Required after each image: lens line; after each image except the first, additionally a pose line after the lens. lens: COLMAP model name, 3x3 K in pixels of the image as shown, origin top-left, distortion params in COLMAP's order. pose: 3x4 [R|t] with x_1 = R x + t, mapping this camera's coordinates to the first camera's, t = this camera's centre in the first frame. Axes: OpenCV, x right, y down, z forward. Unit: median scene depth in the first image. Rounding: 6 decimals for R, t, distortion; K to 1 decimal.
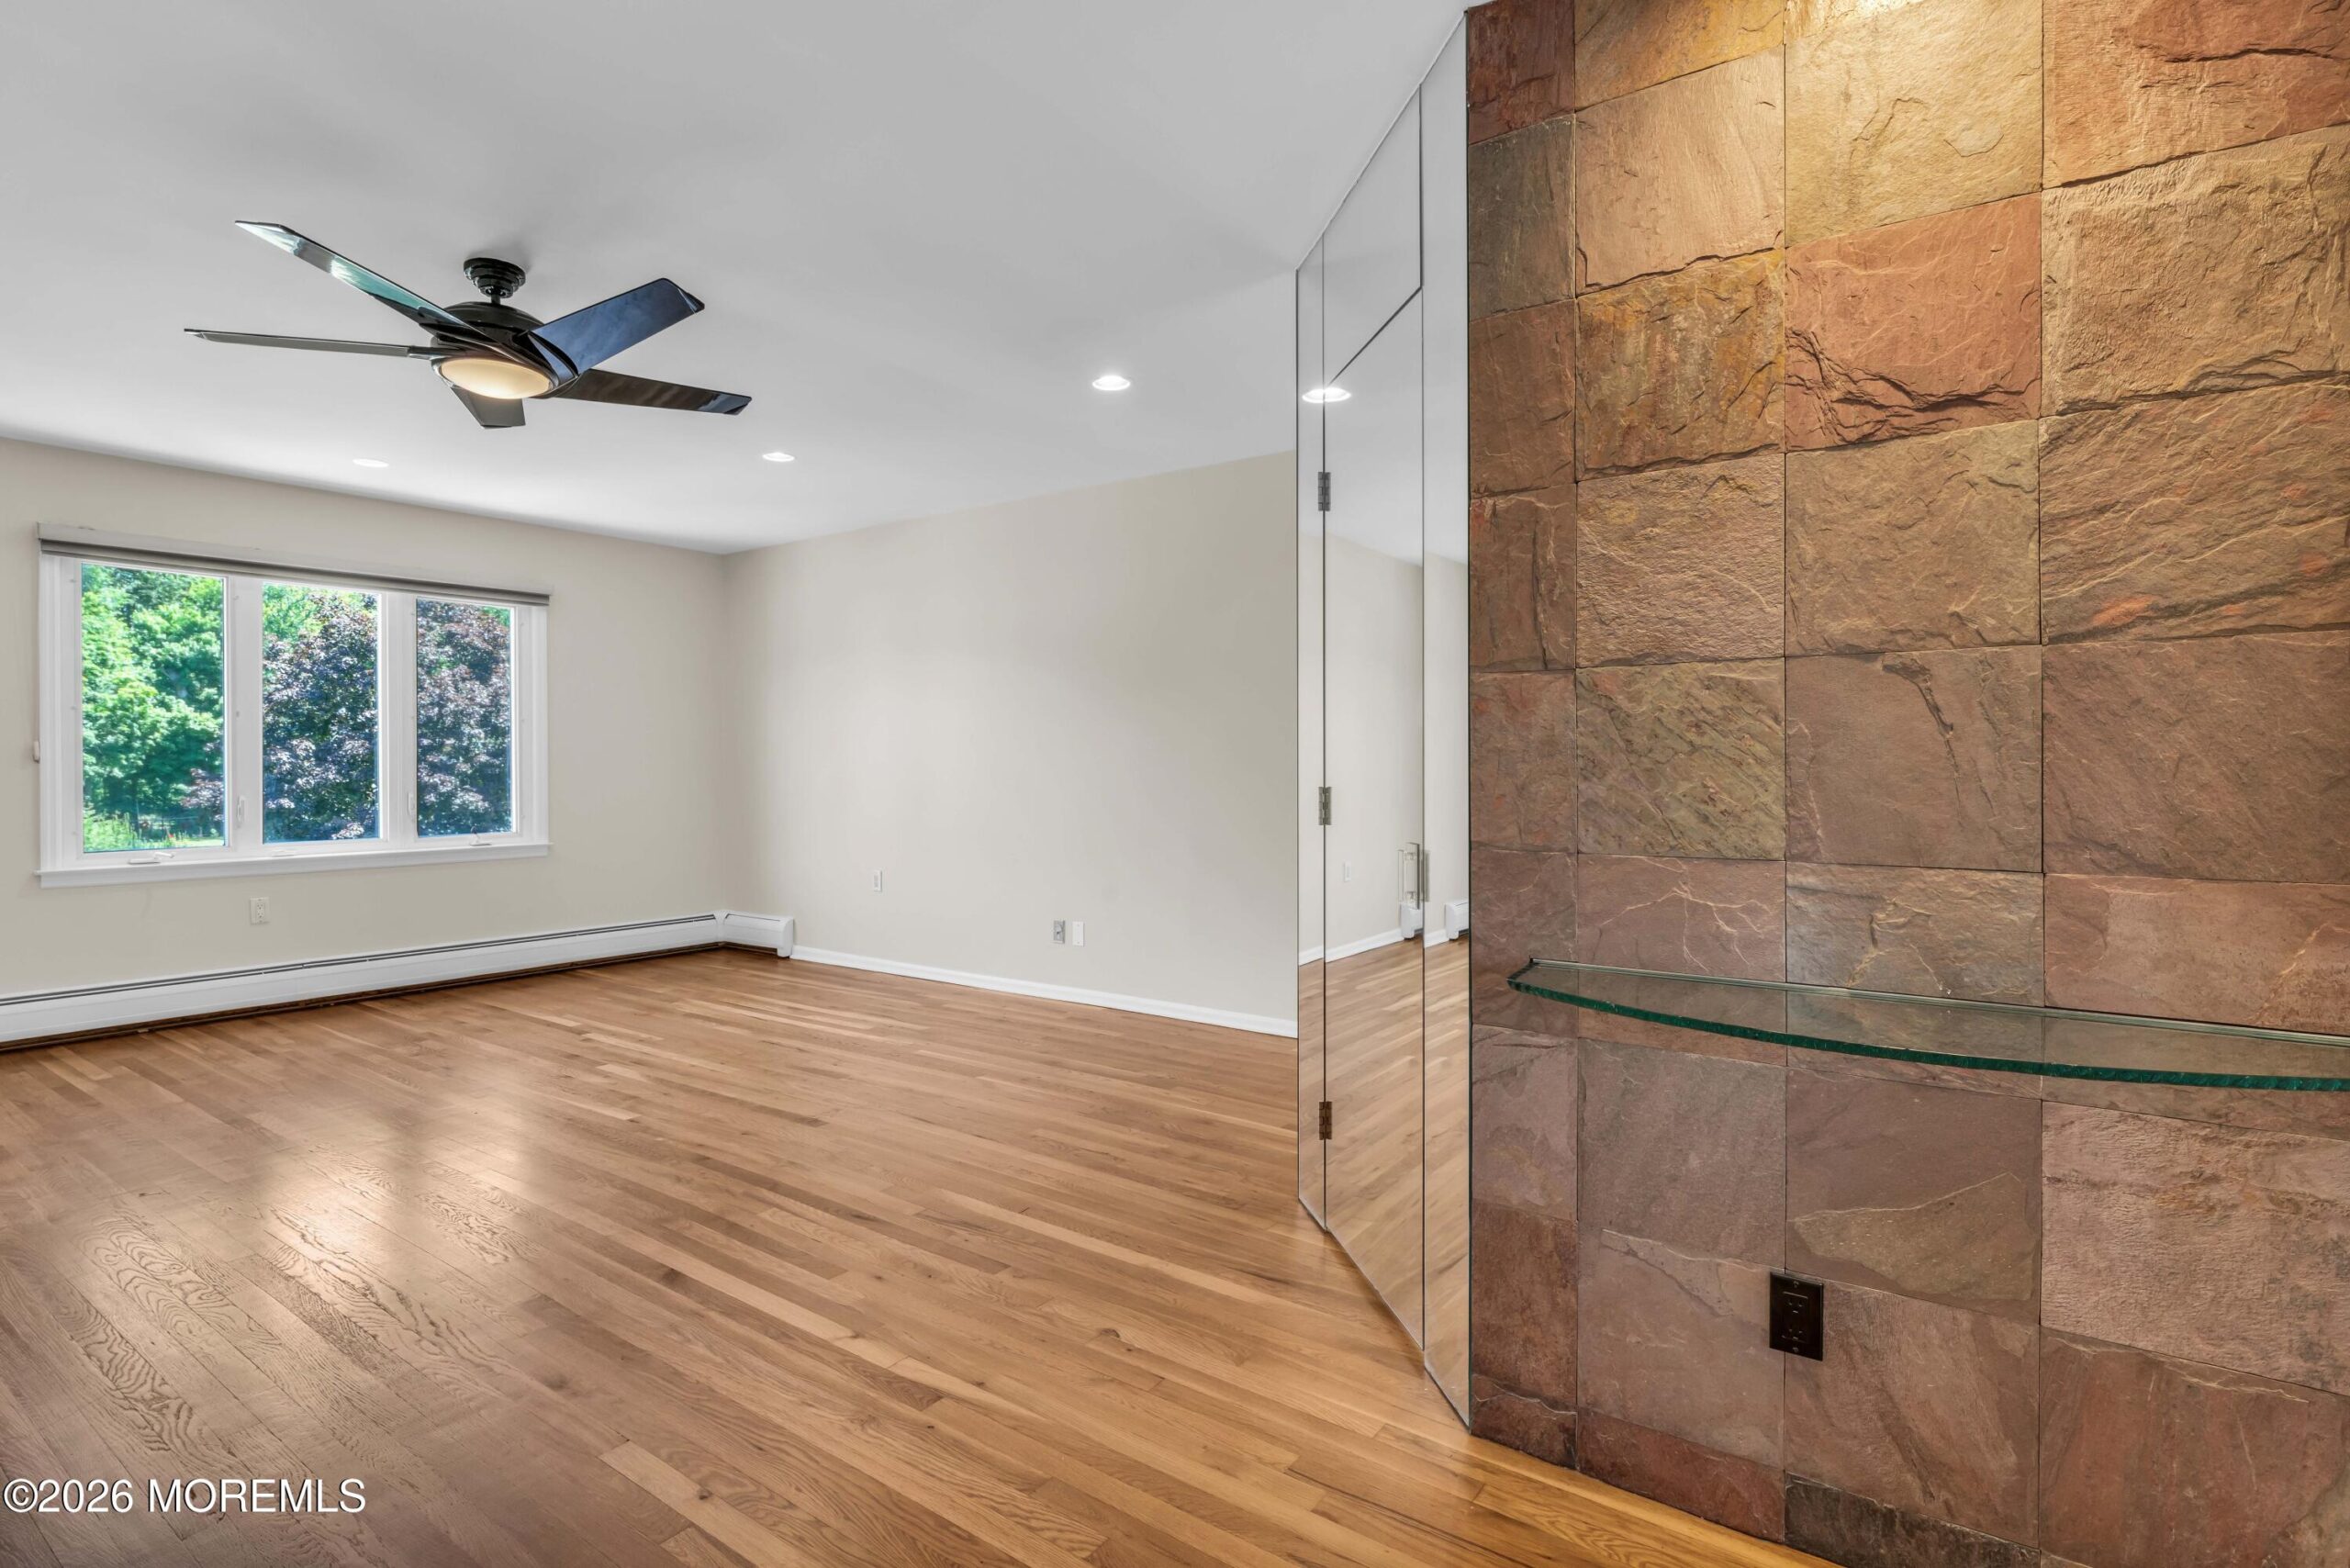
lens RADIAL K [[1139.1, 0, 1171.9], [0, 1139.1, 774.7], [0, 0, 1]] dist [-0.002334, 0.000419]
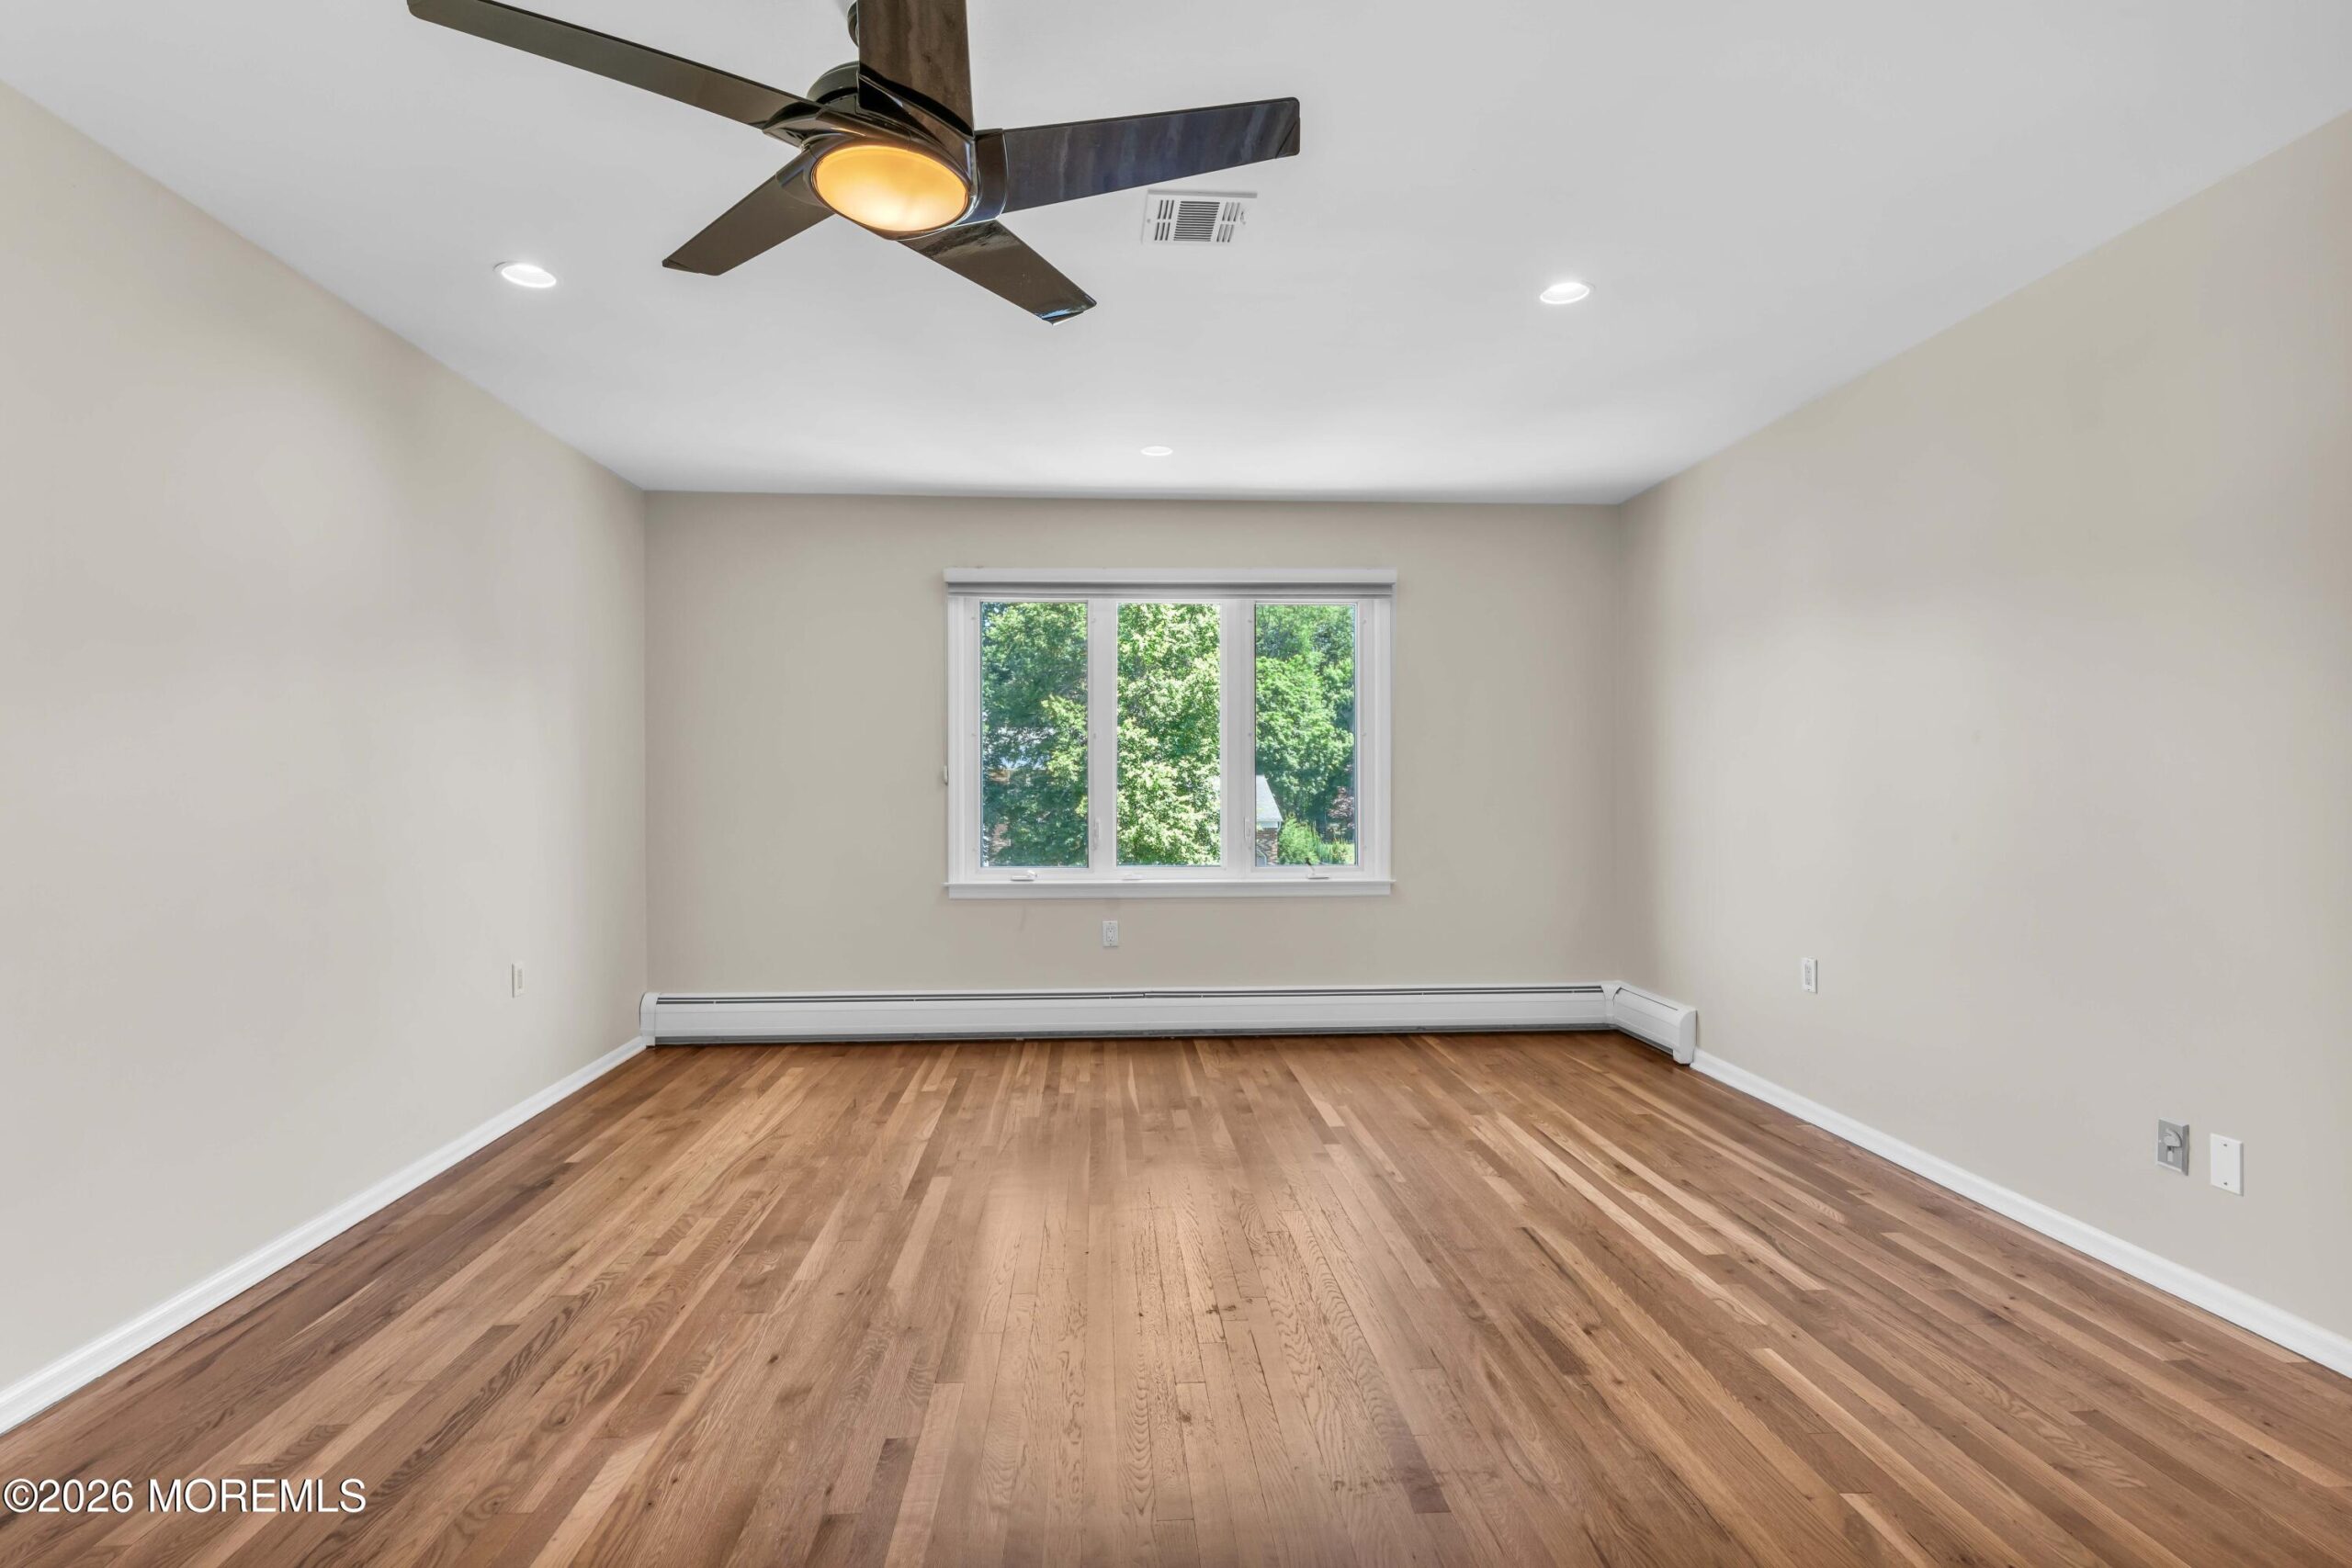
lens RADIAL K [[1139.9, 0, 1177.6], [0, 1139.9, 789.2], [0, 0, 1]] dist [-0.002334, 0.000419]
pose [[0.628865, 0.002793, -0.777509, 0.015919], [-0.006017, 0.999981, -0.001274, -0.012720], [0.777491, 0.005479, 0.628870, 0.919255]]
